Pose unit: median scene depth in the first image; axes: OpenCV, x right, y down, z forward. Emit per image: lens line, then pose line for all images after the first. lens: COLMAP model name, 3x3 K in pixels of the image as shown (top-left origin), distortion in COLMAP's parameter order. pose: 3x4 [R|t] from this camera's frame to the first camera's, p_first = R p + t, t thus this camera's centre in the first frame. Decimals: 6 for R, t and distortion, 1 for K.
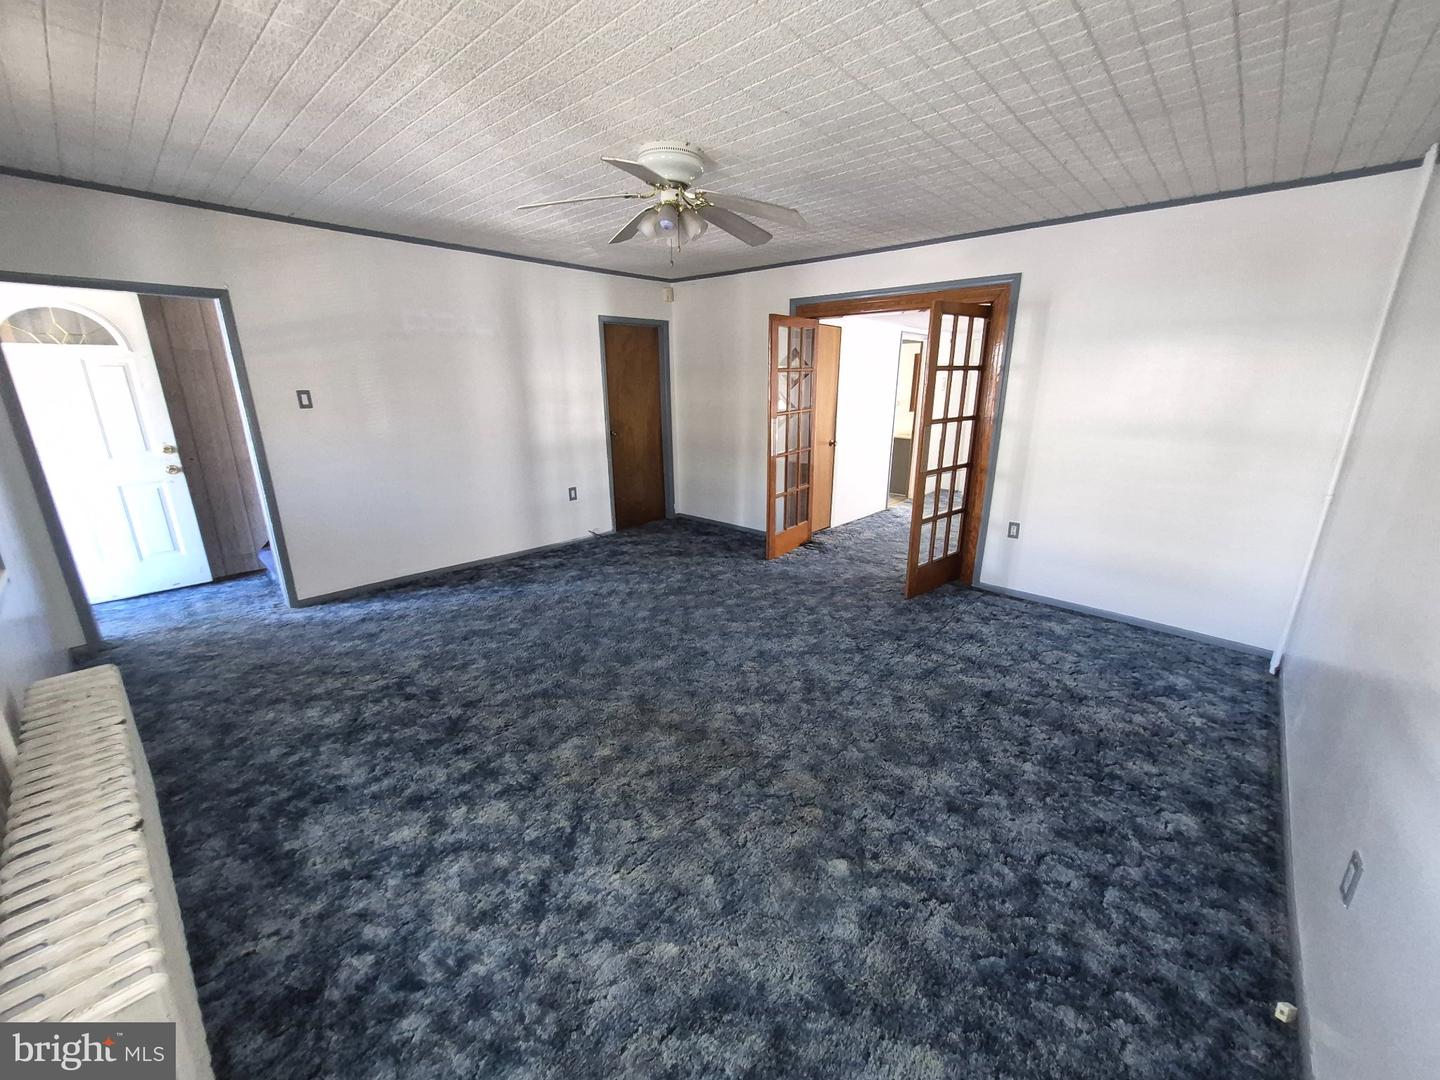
lens RADIAL K [[566.9, 0, 727.9], [0, 566.9, 542.3], [0, 0, 1]] dist [0.007885, -0.002022]
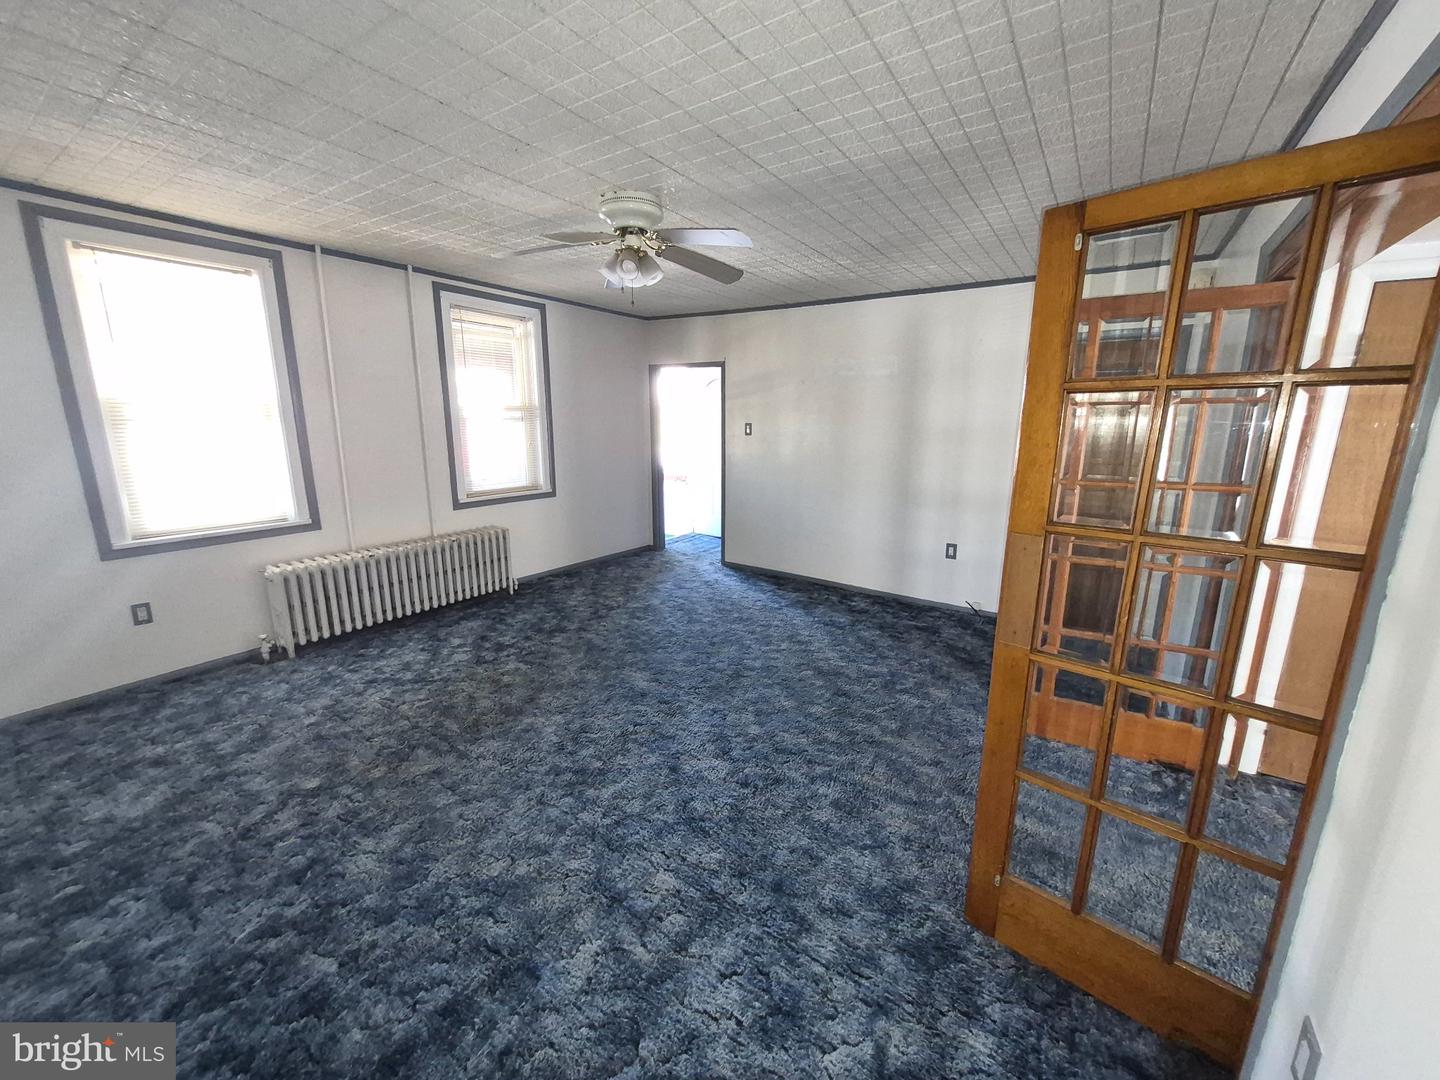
lens RADIAL K [[566.9, 0, 725.6], [0, 566.9, 535.9], [0, 0, 1]] dist [0.007885, -0.002022]
pose [[0.133748, 0.204073, -0.969776, 0.936763], [-0.284369, 0.945319, 0.159708, -0.275114], [0.949340, 0.254414, 0.184467, 0.974593]]
